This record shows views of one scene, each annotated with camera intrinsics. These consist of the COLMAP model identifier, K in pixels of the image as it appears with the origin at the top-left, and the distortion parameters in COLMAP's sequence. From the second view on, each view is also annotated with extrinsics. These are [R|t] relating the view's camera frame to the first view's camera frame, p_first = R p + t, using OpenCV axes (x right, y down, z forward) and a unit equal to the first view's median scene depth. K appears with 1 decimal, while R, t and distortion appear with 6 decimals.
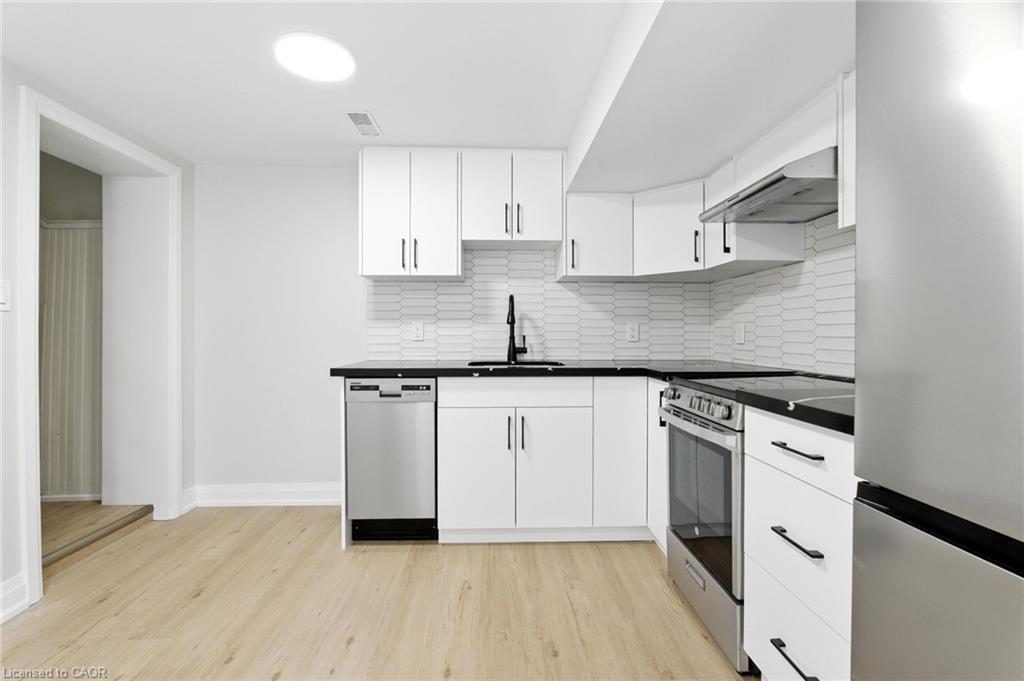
lens RADIAL K [[457.9, 0, 510.7], [0, 457.9, 333.4], [0, 0, 1]] dist [-0.020161, 0.000073]
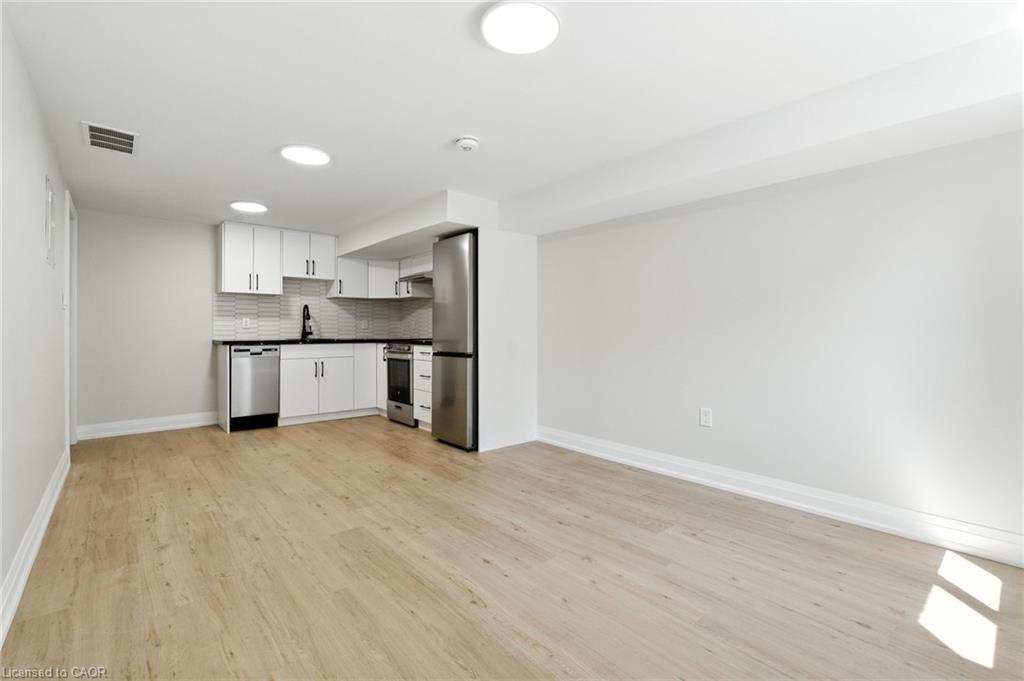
lens RADIAL K [[457.9, 0, 510.7], [0, 457.9, 333.4], [0, 0, 1]] dist [-0.020161, 0.000073]
pose [[0.788027, -0.003541, 0.615630, -0.601721], [-0.000736, 0.999977, 0.006694, 0.028958], [-0.615640, -0.005729, 0.788007, -1.268659]]
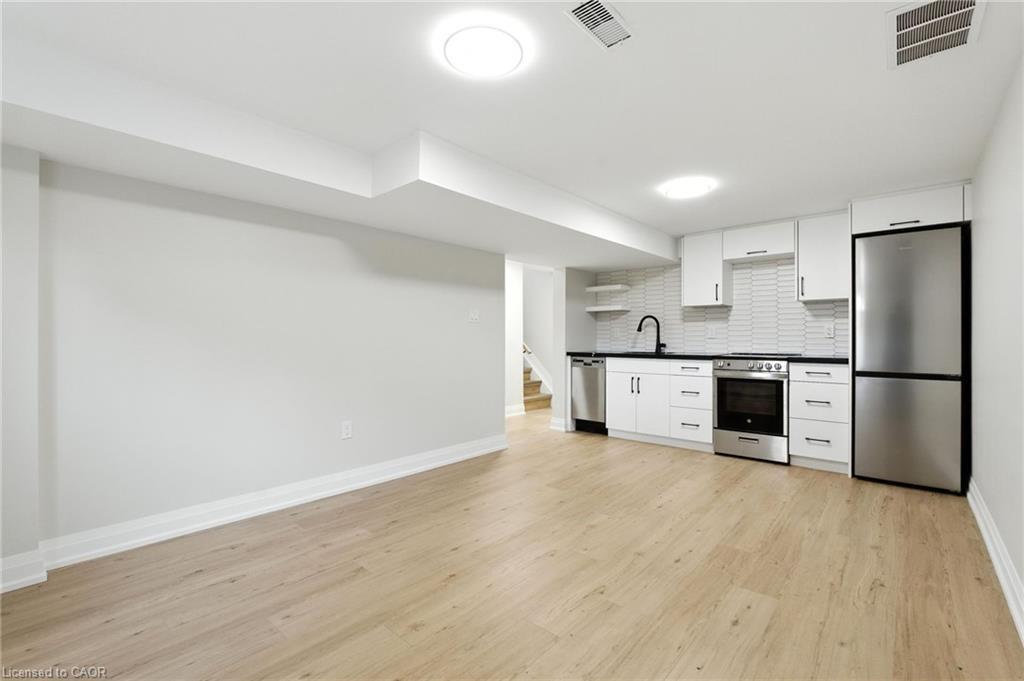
lens RADIAL K [[453.8, 0, 512.0], [0, 453.8, 340.5], [0, 0, 1]] dist [-0.000703, -0.000011]
pose [[0.723780, 0.004418, -0.690016, 0.961582], [0.003361, 0.999945, 0.009927, -0.004168], [0.690022, -0.009504, 0.723726, -0.820944]]
